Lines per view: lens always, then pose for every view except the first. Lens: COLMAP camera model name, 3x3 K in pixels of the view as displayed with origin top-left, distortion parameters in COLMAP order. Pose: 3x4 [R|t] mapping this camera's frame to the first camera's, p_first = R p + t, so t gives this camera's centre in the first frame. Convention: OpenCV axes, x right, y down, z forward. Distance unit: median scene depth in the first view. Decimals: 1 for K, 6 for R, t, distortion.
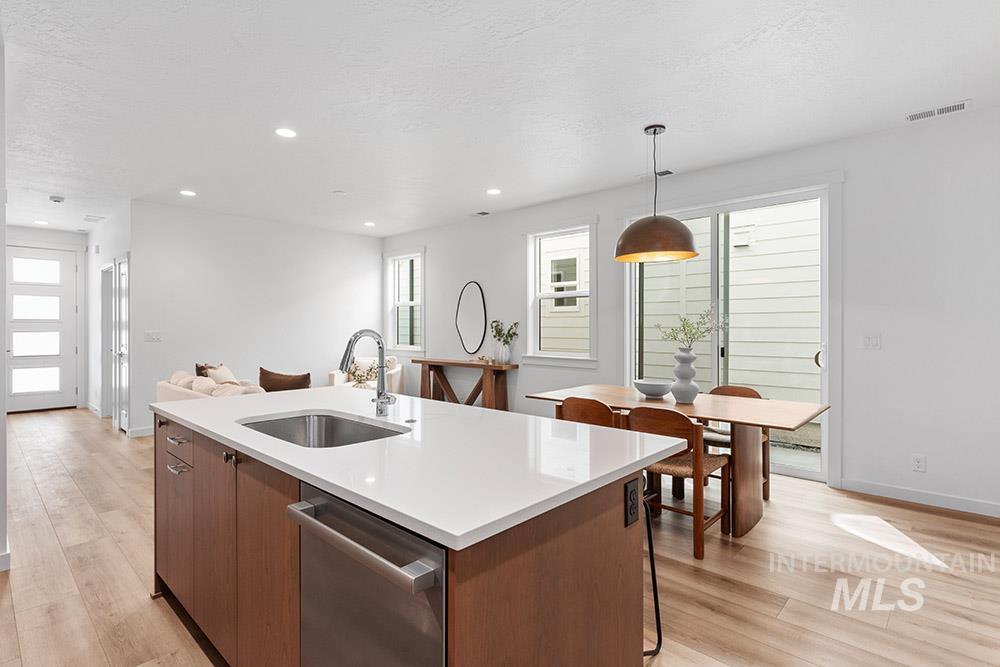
lens RADIAL K [[485.1, 0, 505.4], [0, 485.1, 326.4], [0, 0, 1]] dist [-0.002061, 0.003167]
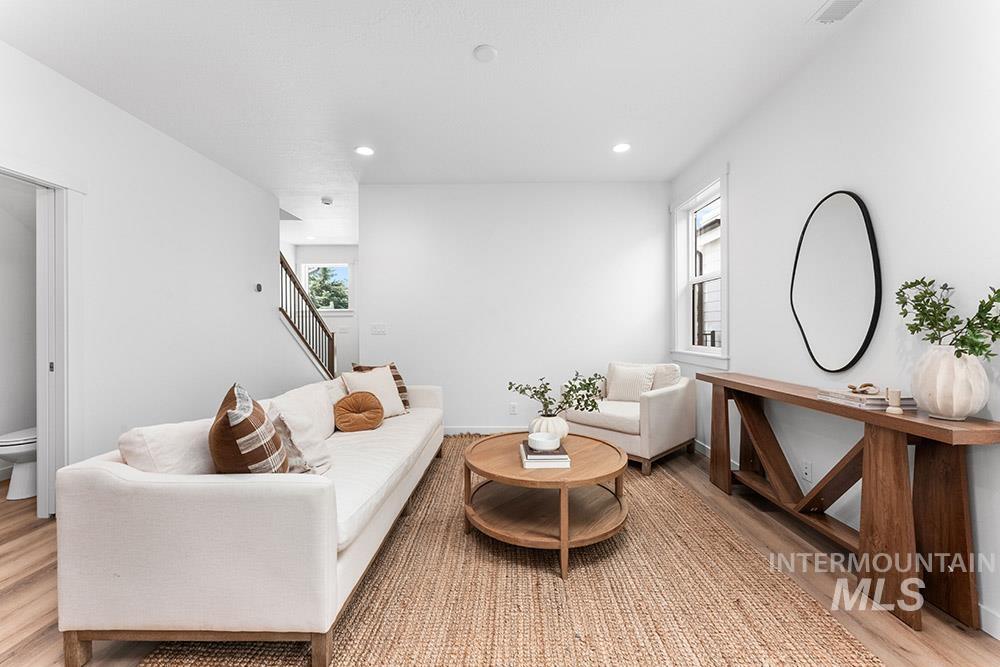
lens RADIAL K [[402.5, 0, 500.1], [0, 402.5, 329.7], [0, 0, 1]] dist [0.000963, 0.000151]
pose [[0.671535, -0.001235, -0.740972, -0.007797], [0.004190, 0.999989, 0.002130, 0.019701], [0.740961, -0.004535, 0.671532, 0.594669]]
